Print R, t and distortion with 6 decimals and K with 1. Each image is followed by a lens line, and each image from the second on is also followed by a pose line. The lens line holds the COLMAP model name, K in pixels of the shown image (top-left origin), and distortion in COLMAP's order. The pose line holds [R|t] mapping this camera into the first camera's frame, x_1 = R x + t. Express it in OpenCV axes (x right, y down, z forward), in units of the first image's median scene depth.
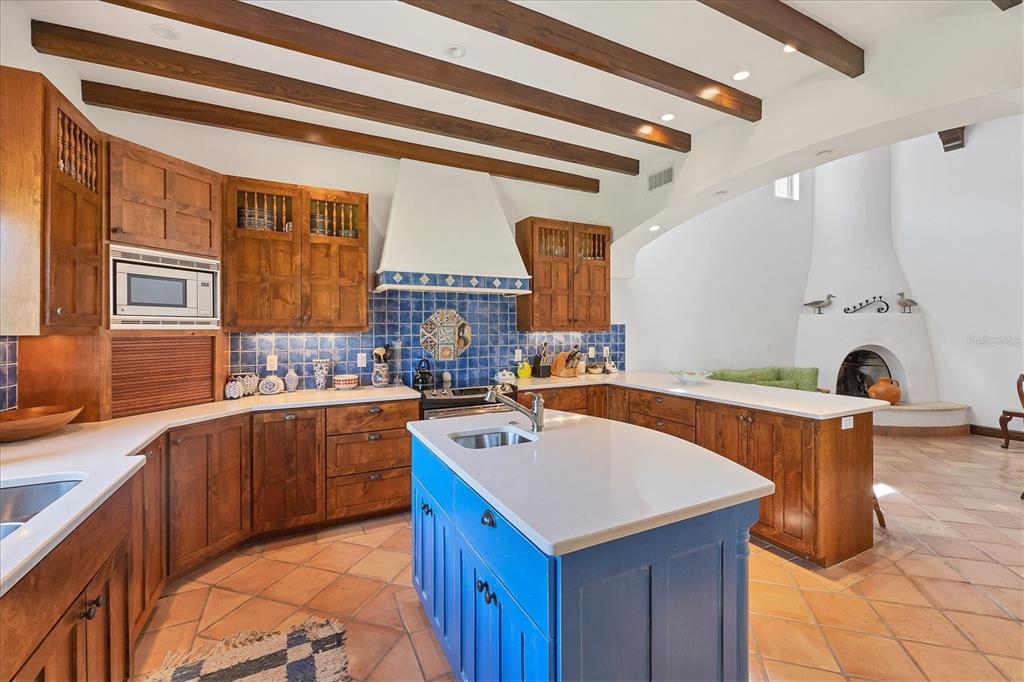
lens RADIAL K [[427.0, 0, 510.1], [0, 427.0, 329.2], [0, 0, 1]] dist [-0.000370, 0.000010]
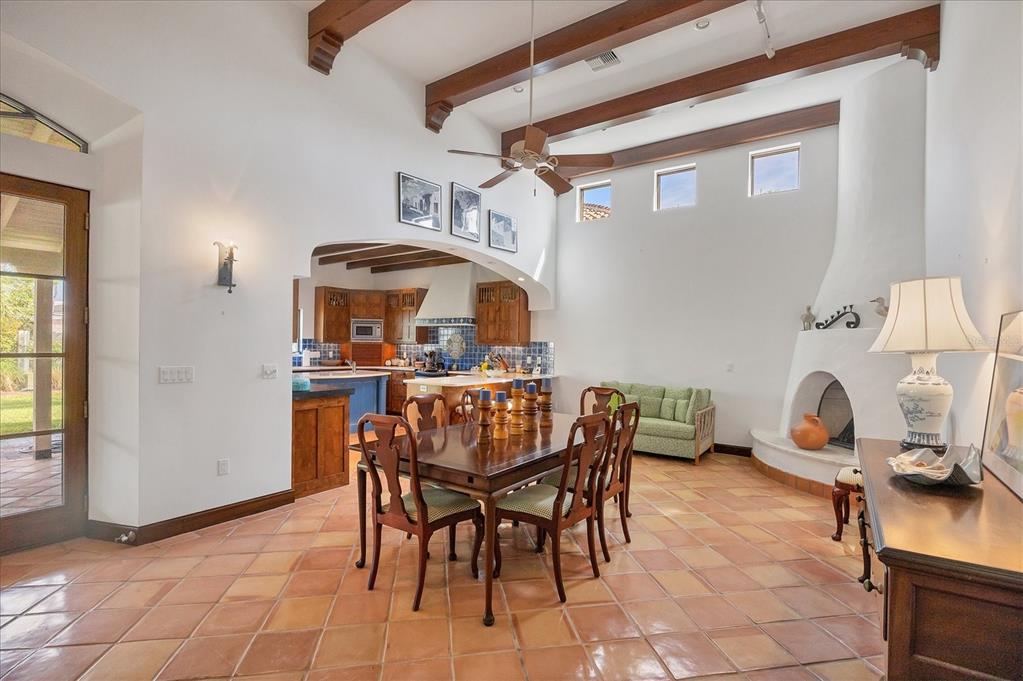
lens RADIAL K [[457.2, 0, 511.2], [0, 457.2, 347.8], [0, 0, 1]] dist [-0.051491, 0.000180]
pose [[0.445142, 0.019298, -0.895252, 1.614398], [-0.011850, 0.999807, 0.015659, -0.013769], [0.895382, 0.003638, 0.445285, 0.223407]]
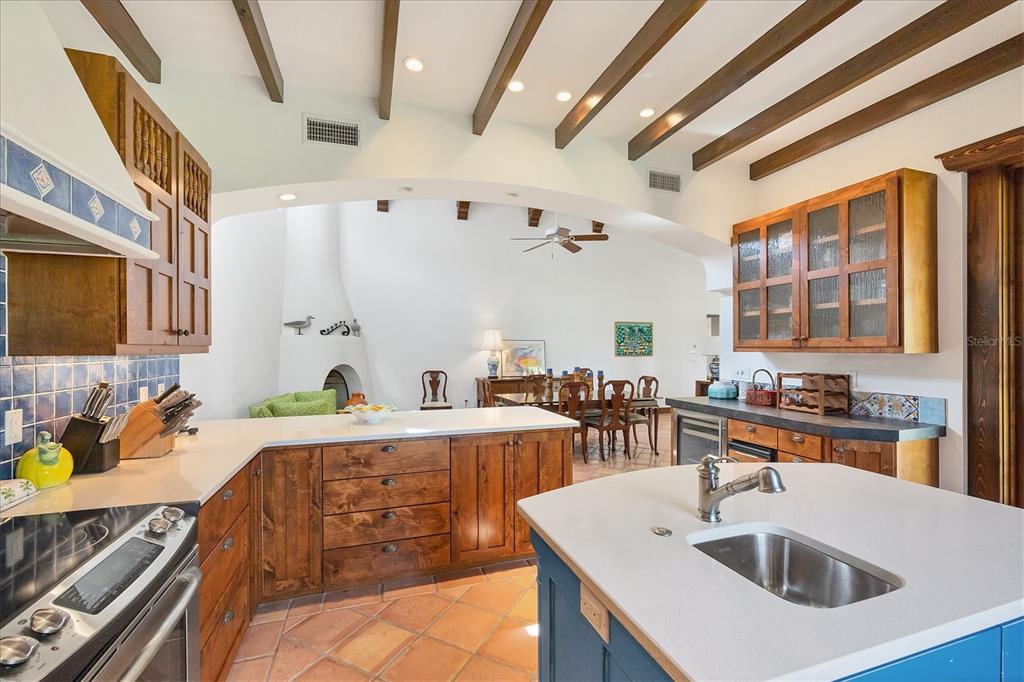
lens RADIAL K [[434.4, 0, 513.4], [0, 434.4, 344.4], [0, 0, 1]] dist [0.001048, 0.000213]
pose [[0.141894, 0.011896, 0.989810, -0.247183], [0.001698, 0.999923, -0.012261, -0.000192], [-0.989880, 0.003420, 0.141863, 0.505635]]
